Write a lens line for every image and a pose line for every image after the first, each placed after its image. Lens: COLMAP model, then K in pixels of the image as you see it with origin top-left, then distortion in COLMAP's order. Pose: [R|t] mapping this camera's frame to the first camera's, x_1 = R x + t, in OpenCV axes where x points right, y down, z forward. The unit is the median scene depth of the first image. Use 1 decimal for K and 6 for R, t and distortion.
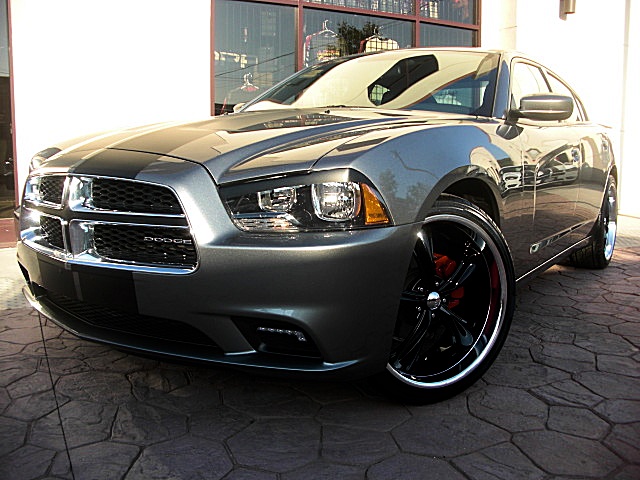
lens RADIAL K [[610.0, 0, 320.4], [0, 610.0, 239.6], [0, 0, 1]] dist [-0.123343, 0.000000]
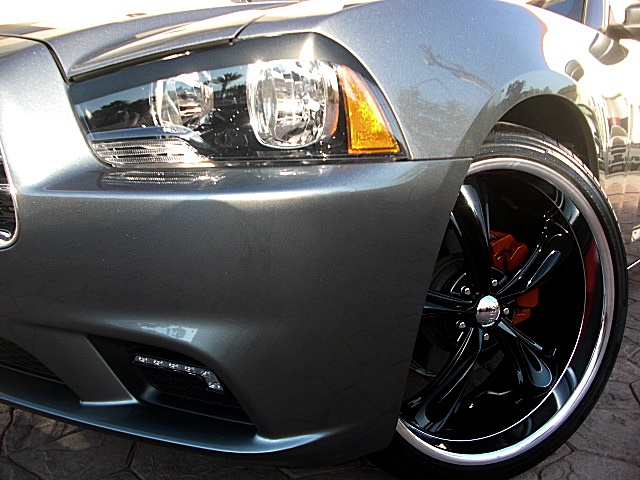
lens RADIAL K [[612.9, 0, 323.3], [0, 612.9, 240.7], [0, 0, 1]] dist [-0.104648, 0.000000]
pose [[0.996710, 0.025335, -0.076992, 0.074160], [-0.024335, 0.999607, 0.013905, 0.029902], [0.077314, -0.011986, 0.996935, 0.417551]]
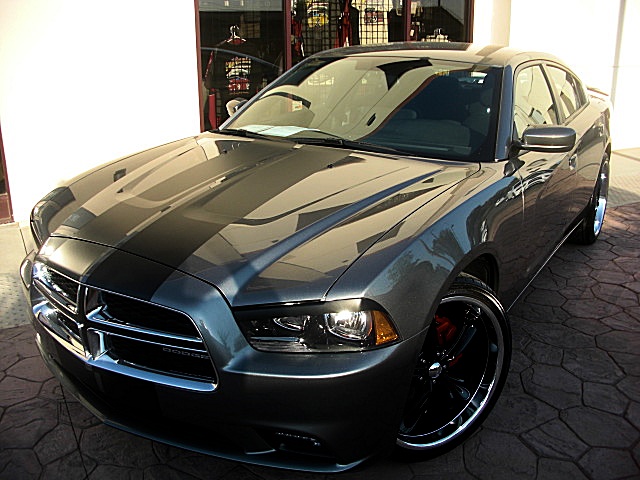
lens RADIAL K [[610.0, 0, 319.9], [0, 610.0, 237.4], [0, 0, 1]] dist [-0.123343, 0.000000]
pose [[0.999567, -0.018772, 0.022645, -0.034426], [0.014722, 0.985786, 0.167358, -0.307443], [-0.025465, -0.166952, 0.985636, 0.003507]]
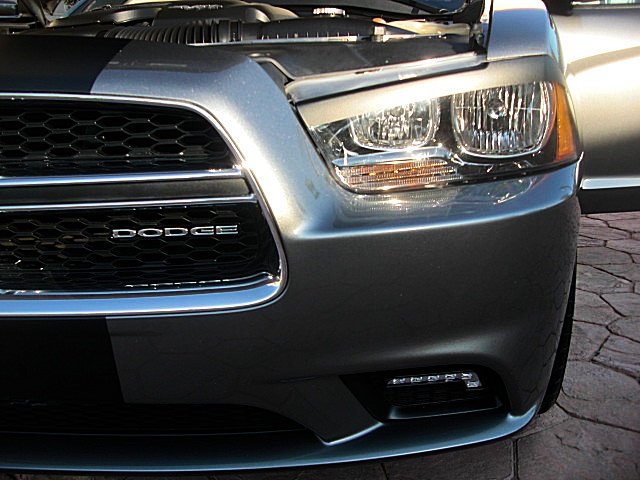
lens RADIAL K [[610.0, 0, 319.3], [0, 610.0, 238.8], [0, 0, 1]] dist [-0.123343, 0.000000]
pose [[0.903210, -0.126116, 0.410253, -0.286691], [0.093787, 0.990749, 0.098086, -0.022874], [-0.418828, -0.050115, 0.906682, 0.470157]]
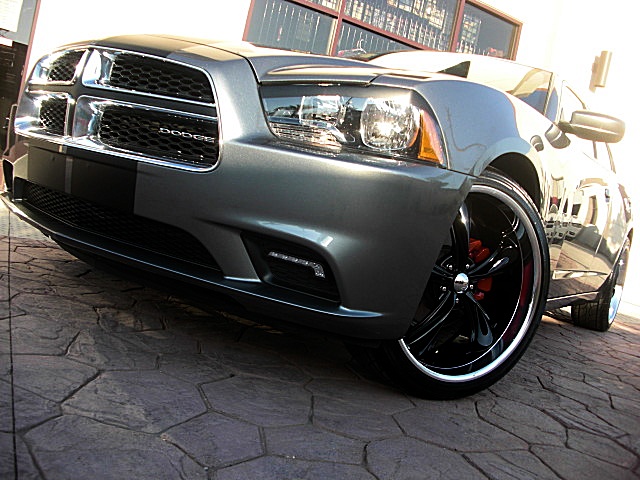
lens RADIAL K [[610.0, 0, 317.9], [0, 610.0, 239.7], [0, 0, 1]] dist [-0.123343, 0.000000]
pose [[0.979214, 0.201766, 0.020745, -0.048732], [-0.199737, 0.977020, -0.074418, 0.145790], [-0.035284, 0.068728, 0.997011, 0.124546]]
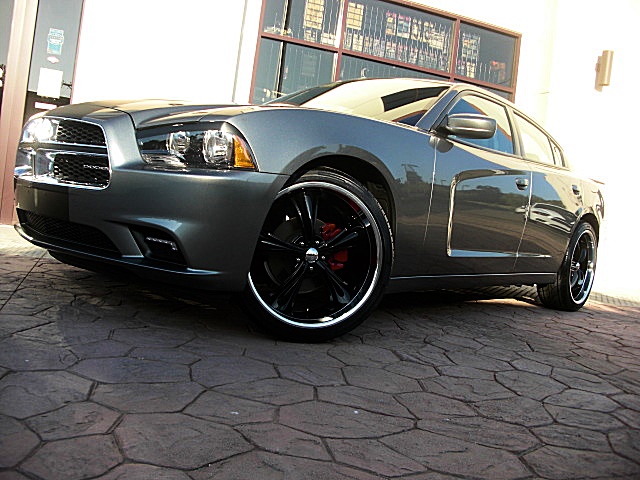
lens RADIAL K [[610.0, 0, 321.8], [0, 610.0, 241.8], [0, 0, 1]] dist [-0.123343, 0.000000]
pose [[0.984553, 0.123845, -0.123763, 0.351301], [-0.135561, 0.986563, -0.091192, 0.181586], [0.110806, 0.106561, 0.988113, -0.192482]]
